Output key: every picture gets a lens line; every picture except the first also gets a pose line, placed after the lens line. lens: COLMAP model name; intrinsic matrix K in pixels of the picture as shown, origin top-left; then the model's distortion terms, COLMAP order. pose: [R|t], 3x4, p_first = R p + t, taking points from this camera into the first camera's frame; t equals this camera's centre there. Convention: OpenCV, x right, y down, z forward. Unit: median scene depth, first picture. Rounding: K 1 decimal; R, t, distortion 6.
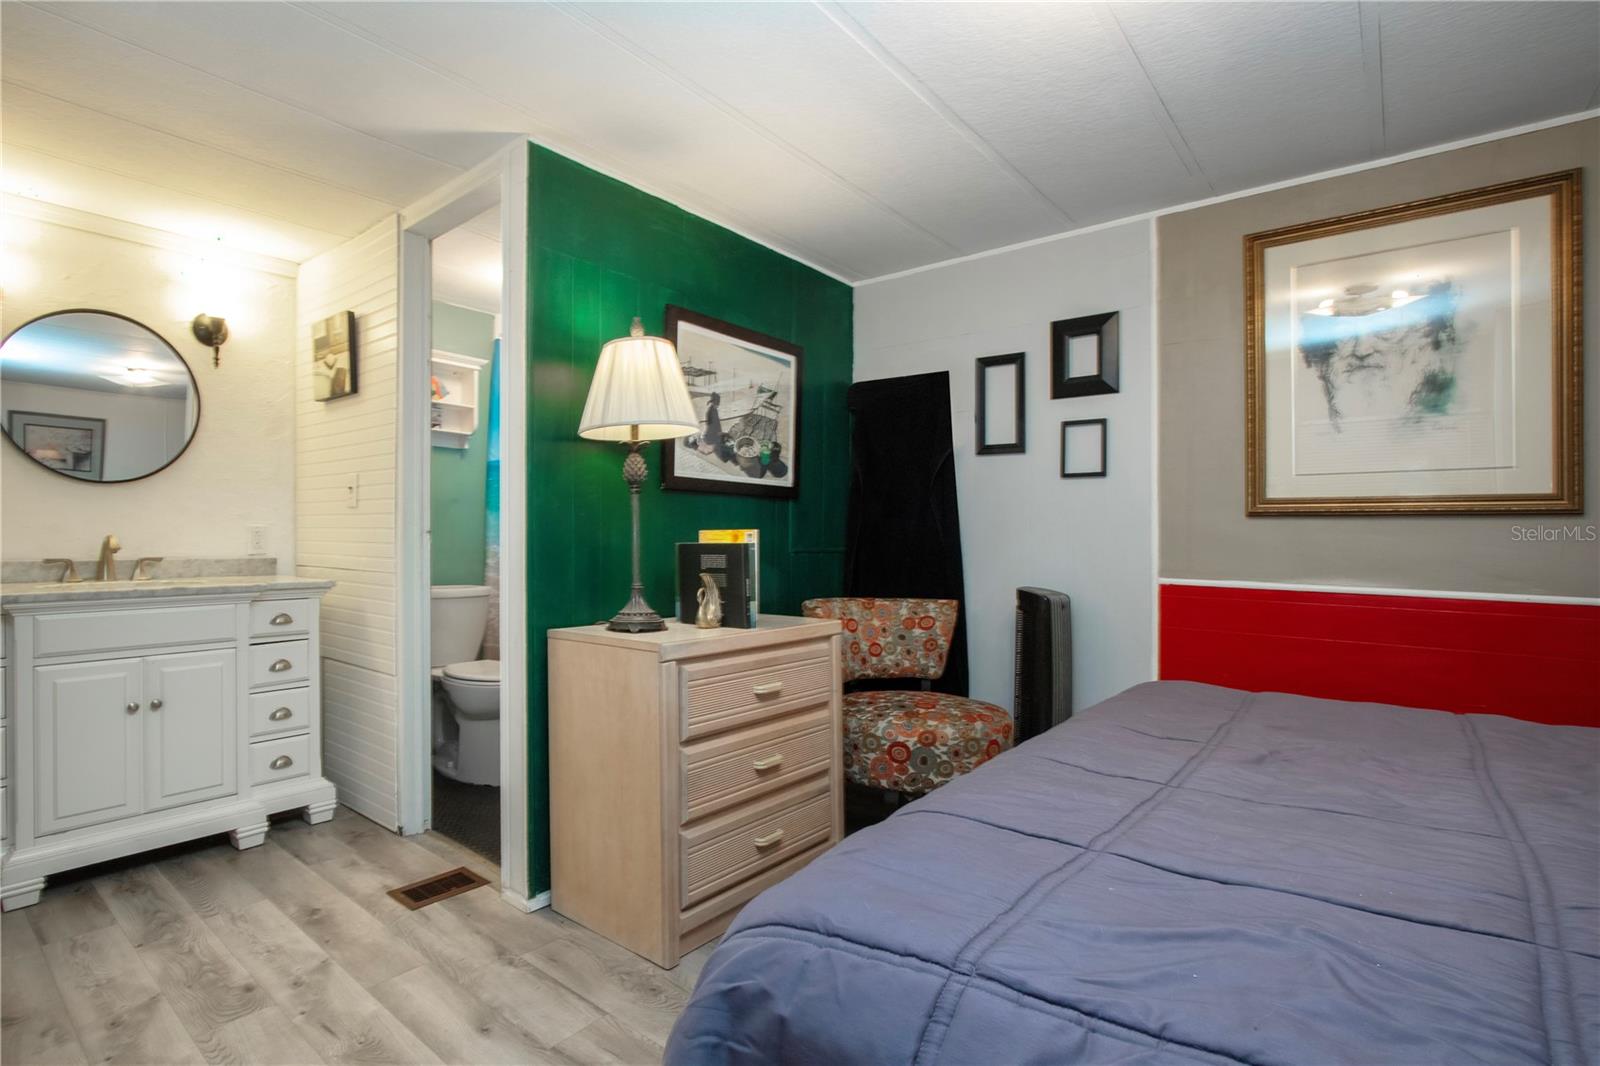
lens RADIAL K [[775.5, 0, 710.1], [0, 775.5, 543.6], [0, 0, 1]] dist [-0.020891, 0.002873]
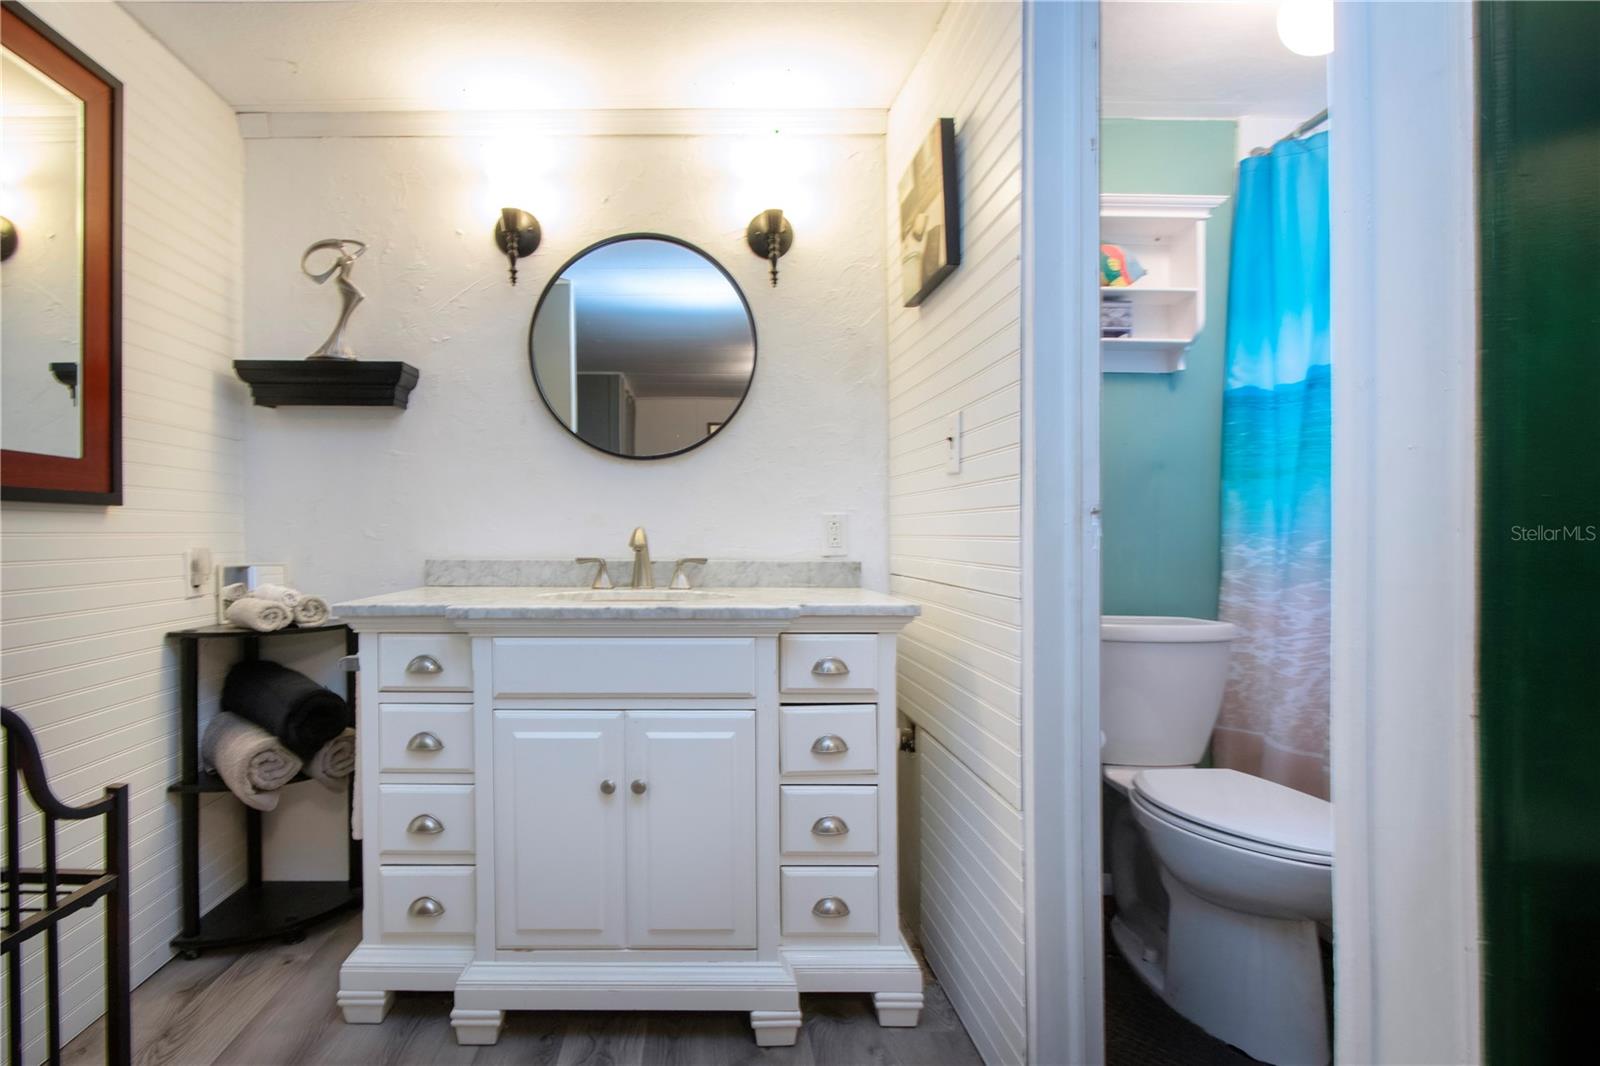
lens RADIAL K [[805.5, 0, 695.4], [0, 805.5, 534.5], [0, 0, 1]] dist [-0.011557, 0.004458]
pose [[0.655820, -0.010813, -0.754840, -0.147673], [-0.007467, 0.999756, -0.020809, 0.011011], [0.754881, 0.019283, 0.655579, 0.482905]]
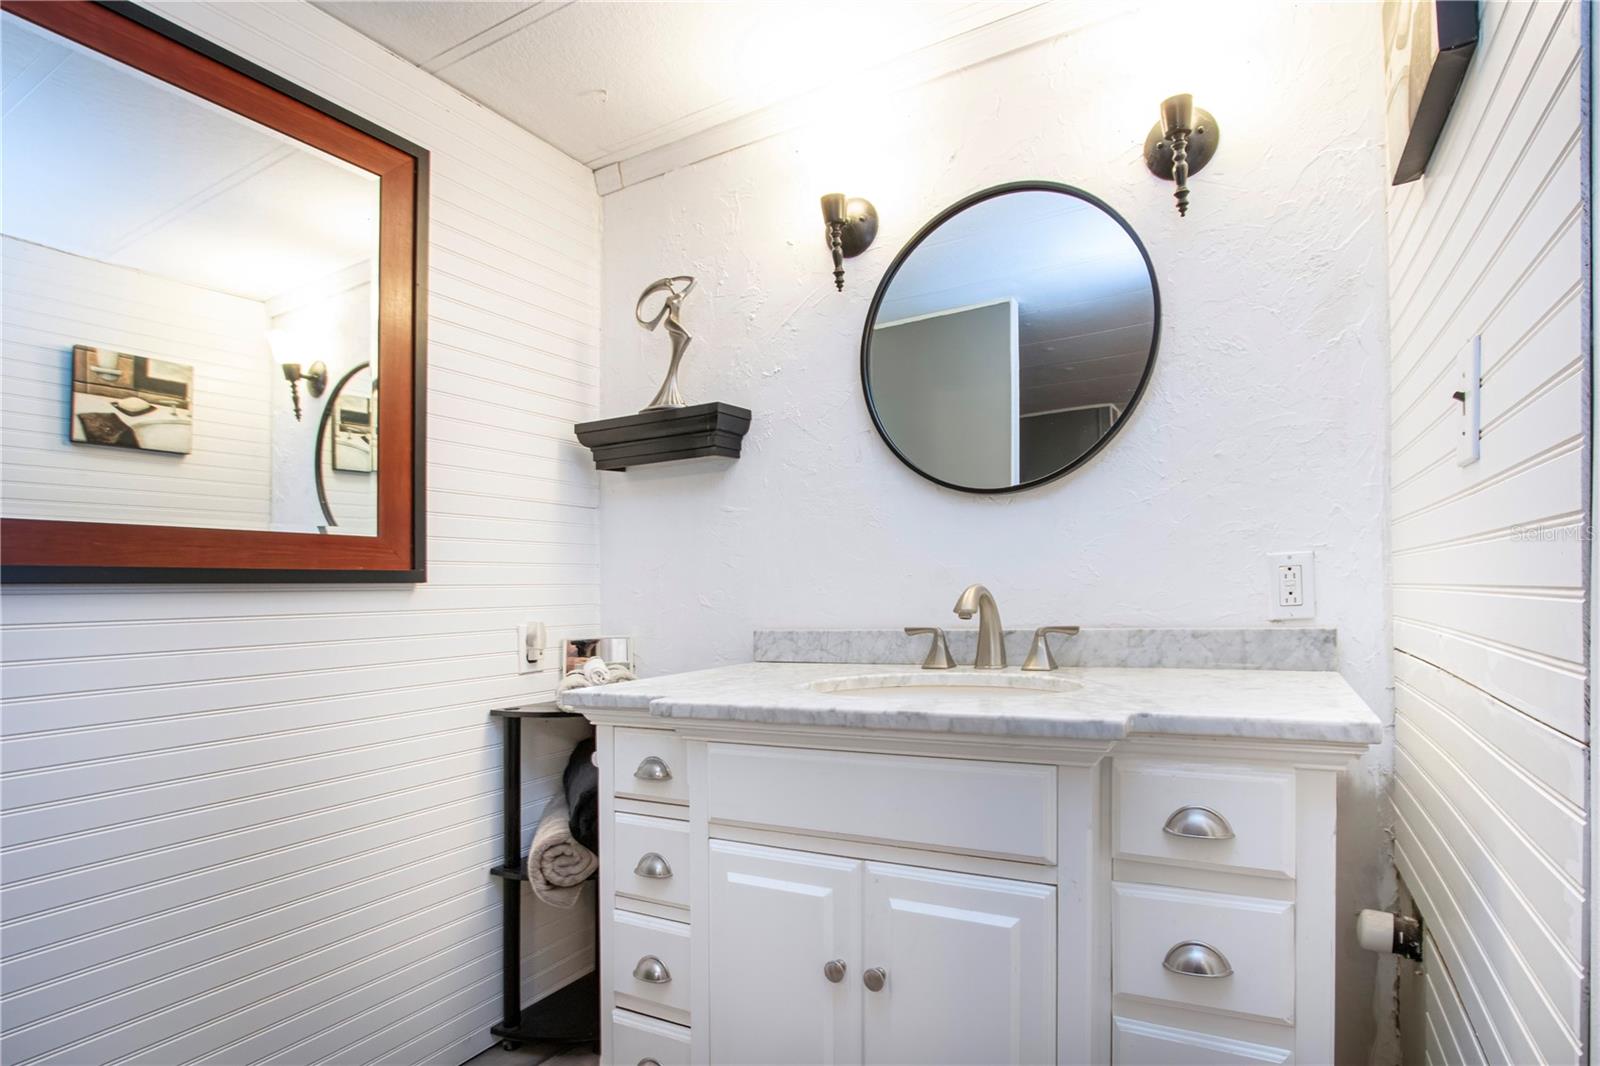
lens RADIAL K [[775.5, 0, 901.7], [0, 775.5, 610.8], [0, 0, 1]] dist [-0.020891, 0.002873]
pose [[0.251613, 0.002507, -0.967825, -0.246777], [0.014352, 0.999877, 0.006322, 0.002784], [0.967721, -0.015481, 0.251547, 0.740291]]
